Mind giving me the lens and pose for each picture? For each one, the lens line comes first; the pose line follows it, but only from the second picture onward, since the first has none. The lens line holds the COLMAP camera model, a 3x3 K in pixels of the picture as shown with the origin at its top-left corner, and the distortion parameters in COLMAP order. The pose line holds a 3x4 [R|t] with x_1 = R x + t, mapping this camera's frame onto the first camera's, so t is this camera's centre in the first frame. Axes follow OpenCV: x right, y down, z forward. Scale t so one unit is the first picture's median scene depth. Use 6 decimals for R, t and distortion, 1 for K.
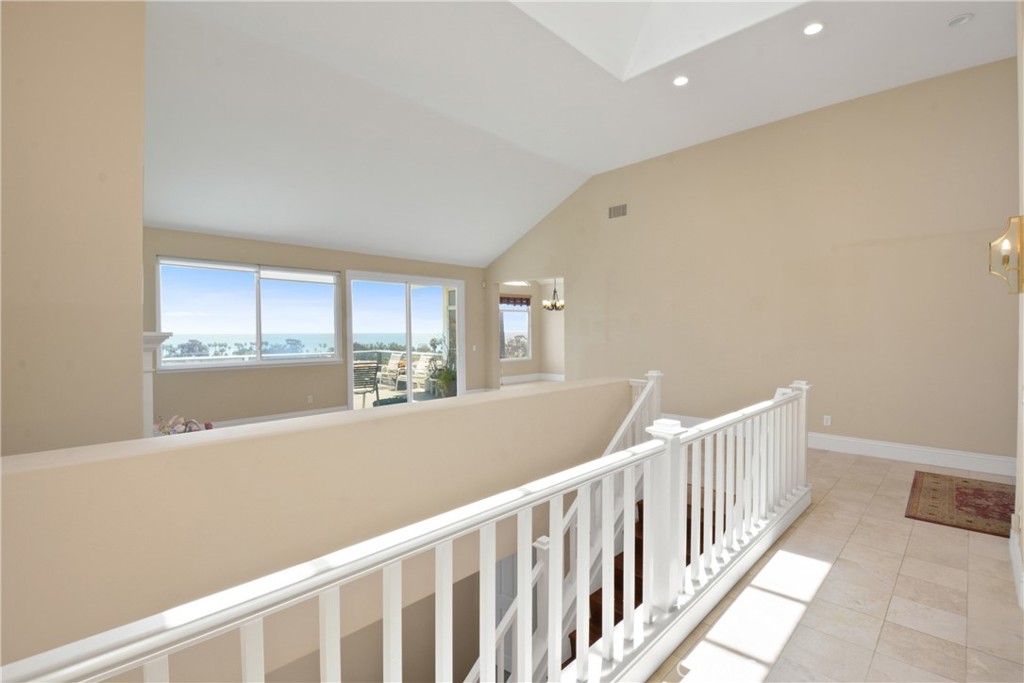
lens RADIAL K [[454.5, 0, 523.4], [0, 454.5, 338.5], [0, 0, 1]] dist [0.026342, -0.027731]
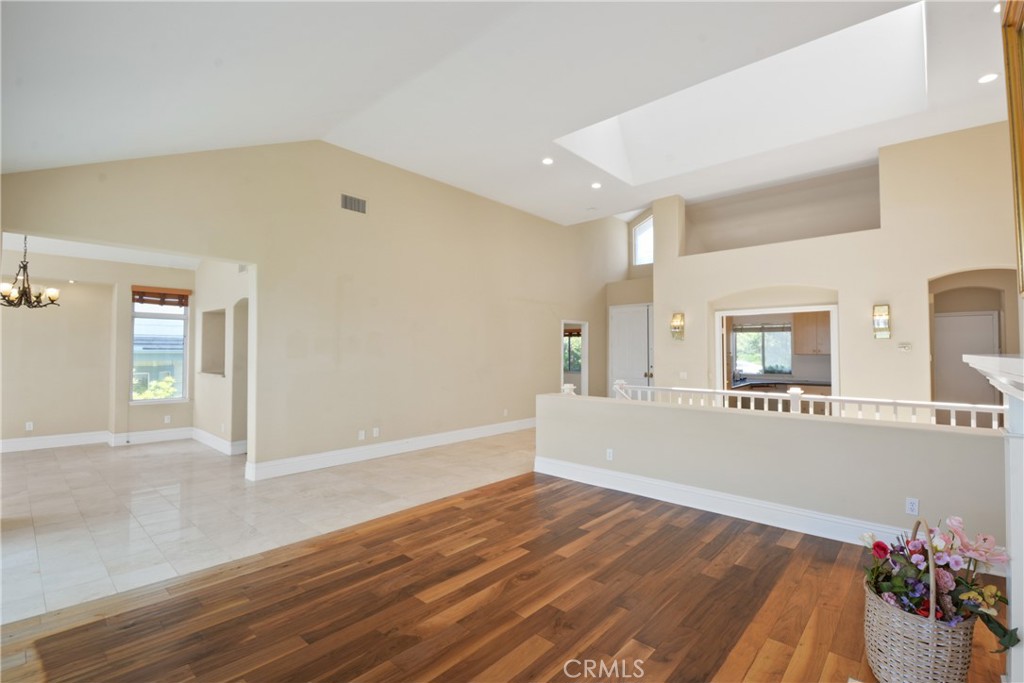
lens RADIAL K [[454.5, 0, 523.4], [0, 454.5, 338.5], [0, 0, 1]] dist [0.026342, -0.027731]
pose [[-0.050548, 0.025946, 0.998385, -0.589896], [0.013125, 0.999593, -0.025312, -0.014778], [-0.998635, 0.011825, -0.050868, 0.711724]]
